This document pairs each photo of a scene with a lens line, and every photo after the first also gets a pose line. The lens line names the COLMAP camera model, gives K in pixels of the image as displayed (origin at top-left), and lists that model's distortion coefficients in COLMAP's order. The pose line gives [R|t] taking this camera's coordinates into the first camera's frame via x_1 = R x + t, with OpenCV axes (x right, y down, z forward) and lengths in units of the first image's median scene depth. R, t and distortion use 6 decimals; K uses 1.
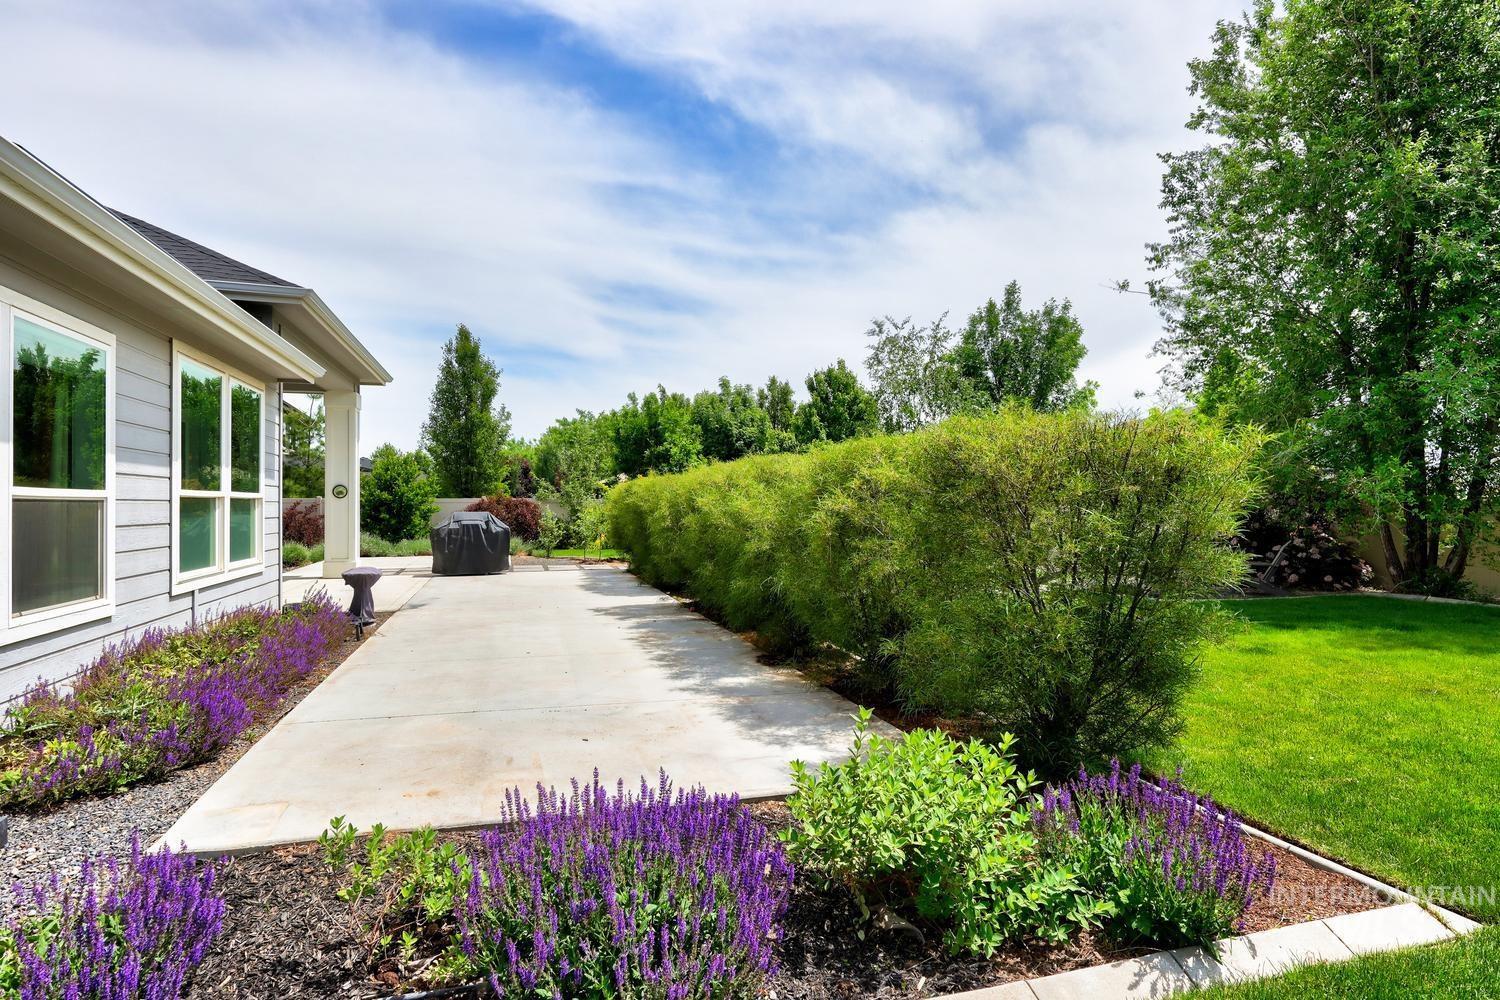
lens RADIAL K [[836.0, 0, 749.0], [0, 836.0, 504.0], [0, 0, 1]] dist [-0.004582, -0.000443]
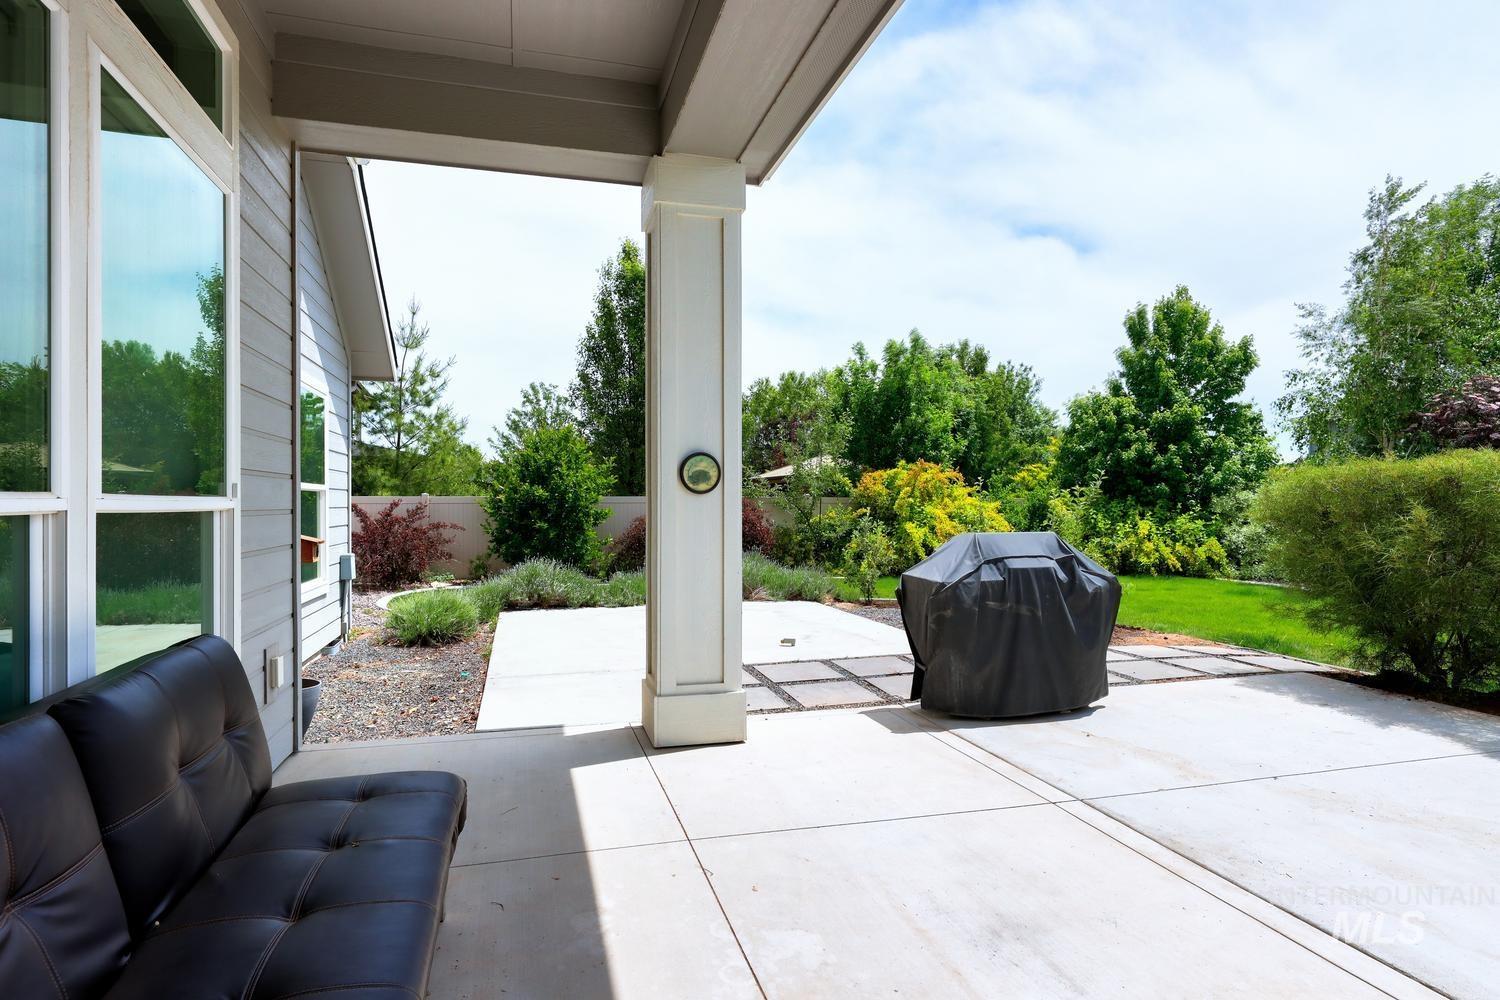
lens RADIAL K [[808.2, 0, 745.0], [0, 808.2, 497.2], [0, 0, 1]] dist [-0.000472, -0.000186]
pose [[0.999882, -0.001726, -0.015272, -0.258420], [0.001641, 0.999983, -0.005553, -0.002163], [0.015281, 0.005528, 0.999868, 0.383182]]
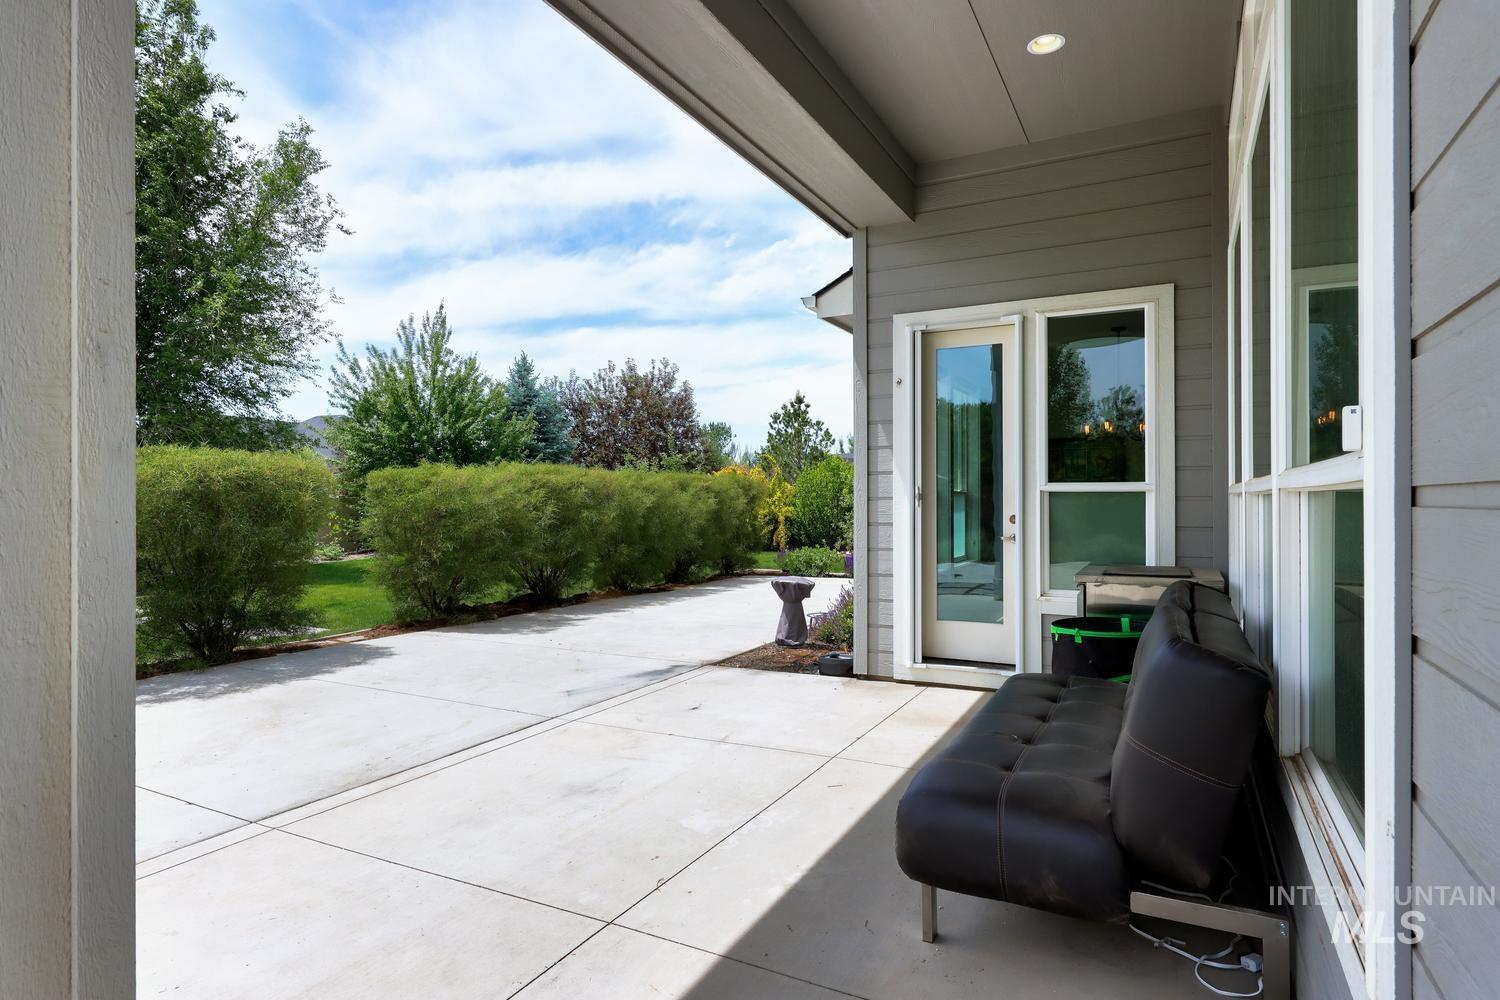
lens RADIAL K [[836.0, 0, 743.9], [0, 836.0, 499.2], [0, 0, 1]] dist [-0.004582, -0.000443]
pose [[-0.713882, 0.001330, 0.700264, -0.429753], [0.001355, 0.999999, -0.000519, 0.000900], [-0.700264, 0.000578, -0.713883, 0.726678]]
